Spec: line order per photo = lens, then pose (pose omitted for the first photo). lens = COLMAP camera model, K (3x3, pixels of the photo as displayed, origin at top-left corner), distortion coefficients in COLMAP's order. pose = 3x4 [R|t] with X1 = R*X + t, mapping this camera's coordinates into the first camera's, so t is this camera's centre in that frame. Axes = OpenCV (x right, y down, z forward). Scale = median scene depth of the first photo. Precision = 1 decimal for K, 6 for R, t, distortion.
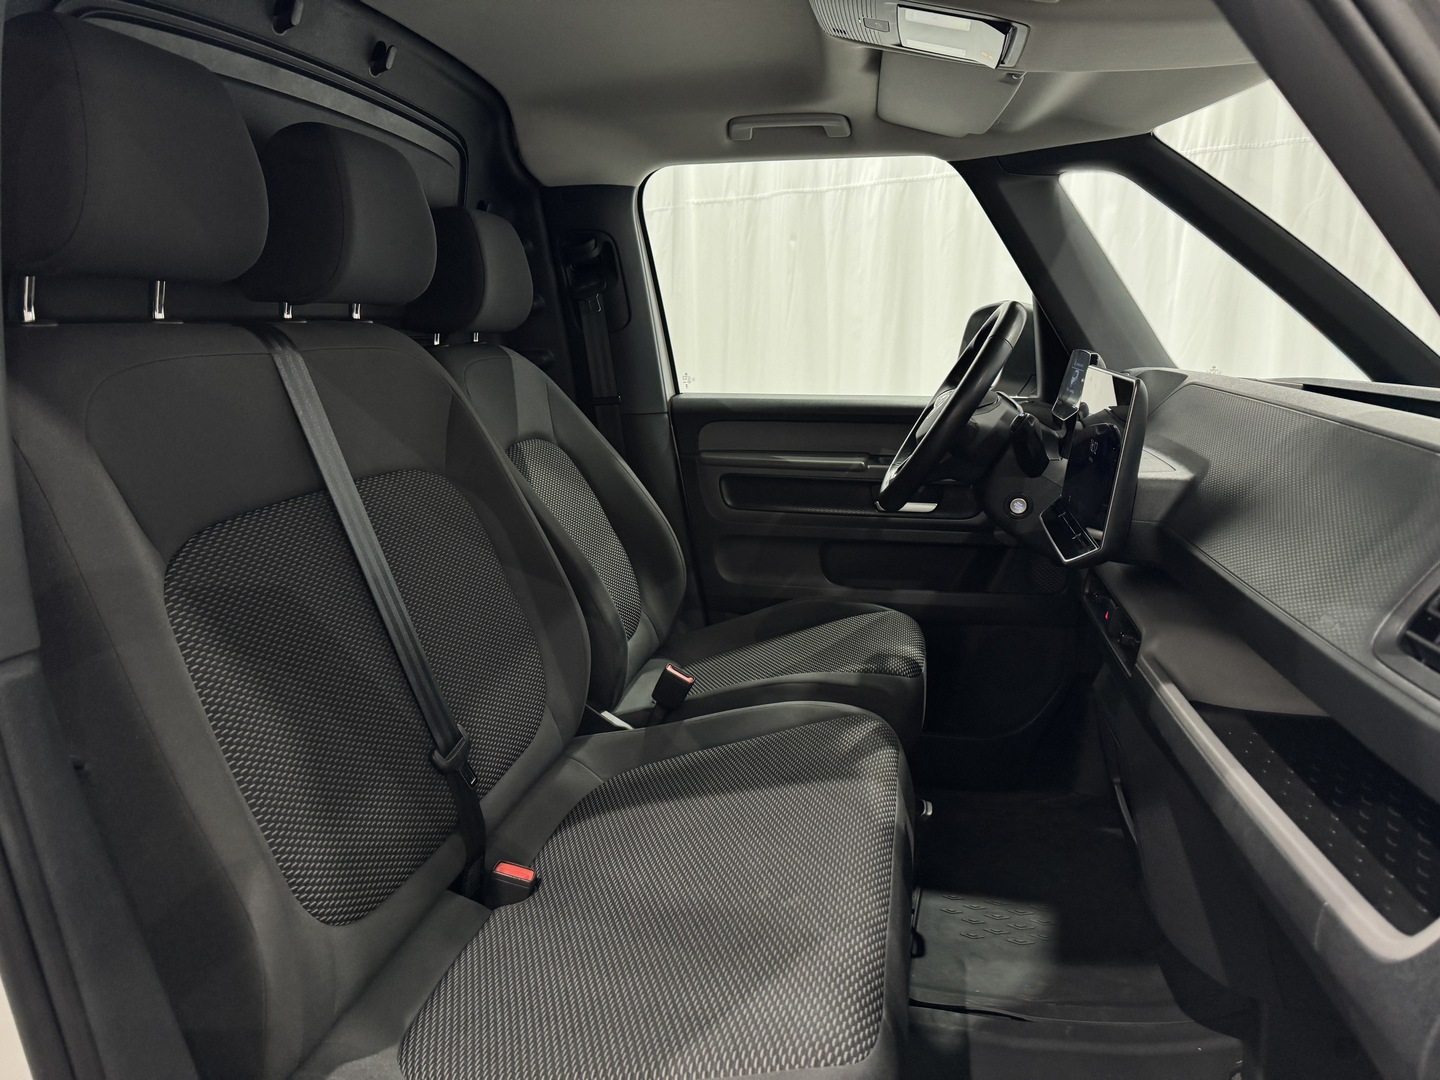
lens RADIAL K [[1013.6, 0, 720.0], [0, 1013.6, 540.0], [0, 0, 1]] dist [0.142850, -0.175836]
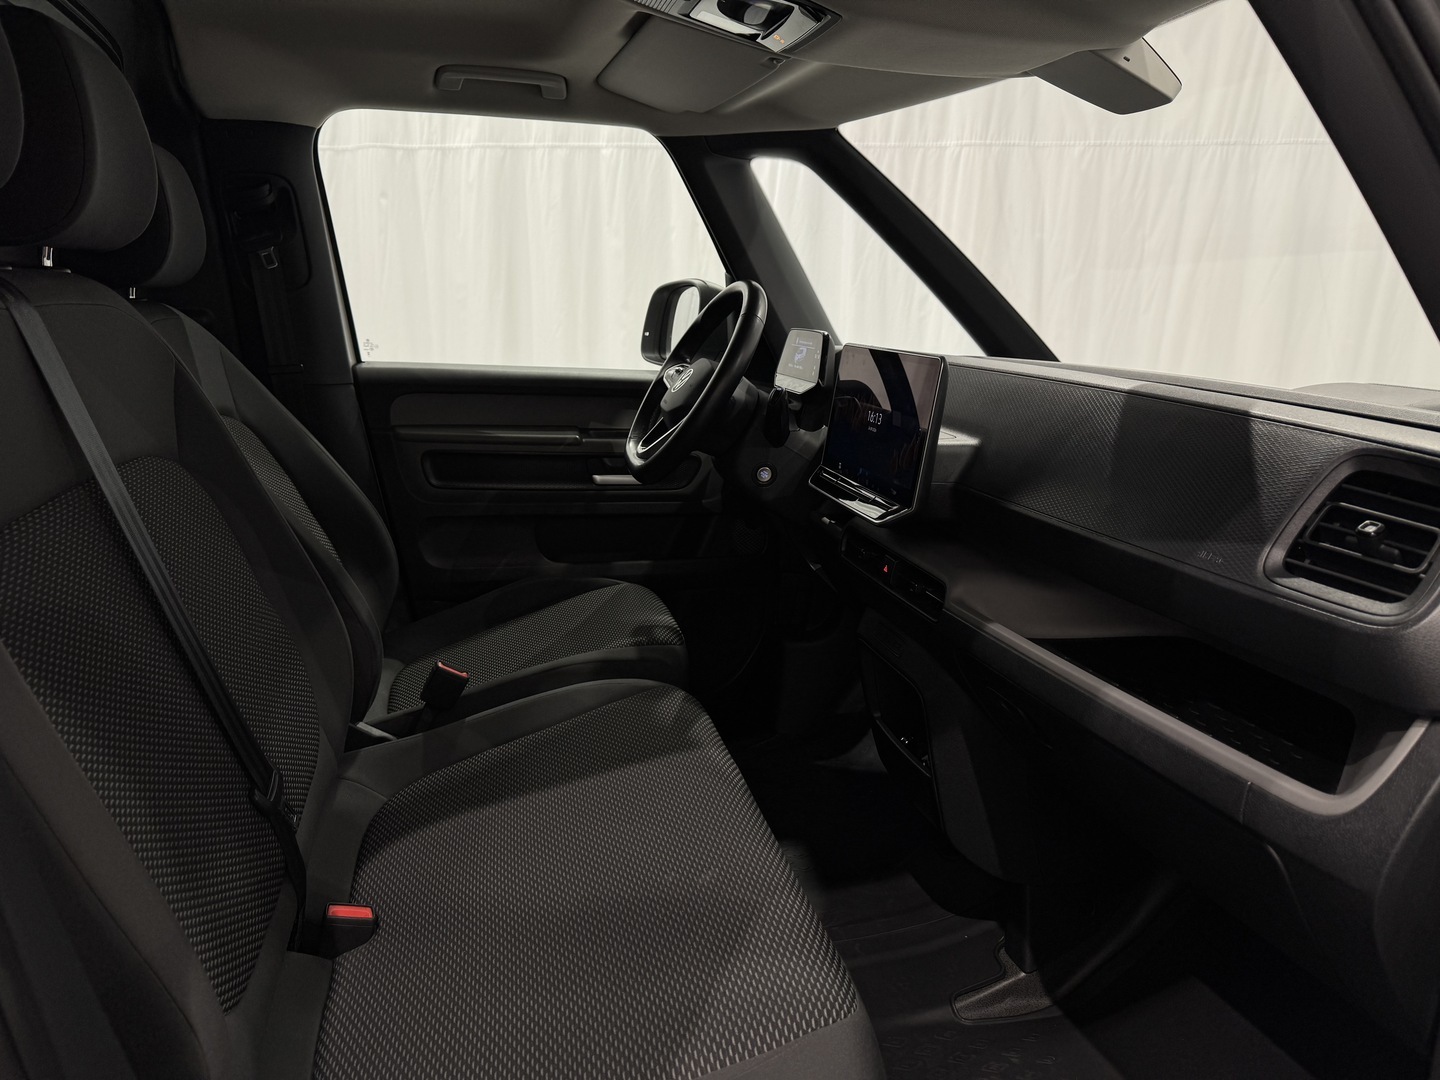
lens RADIAL K [[1011.8, 0, 720.0], [0, 1011.8, 540.0], [0, 0, 1]] dist [0.189025, -0.397603]
pose [[0.911288, -0.063988, 0.406768, -0.162844], [0.053189, 0.997868, 0.037812, -0.006507], [-0.408320, -0.012822, 0.912749, 0.048699]]
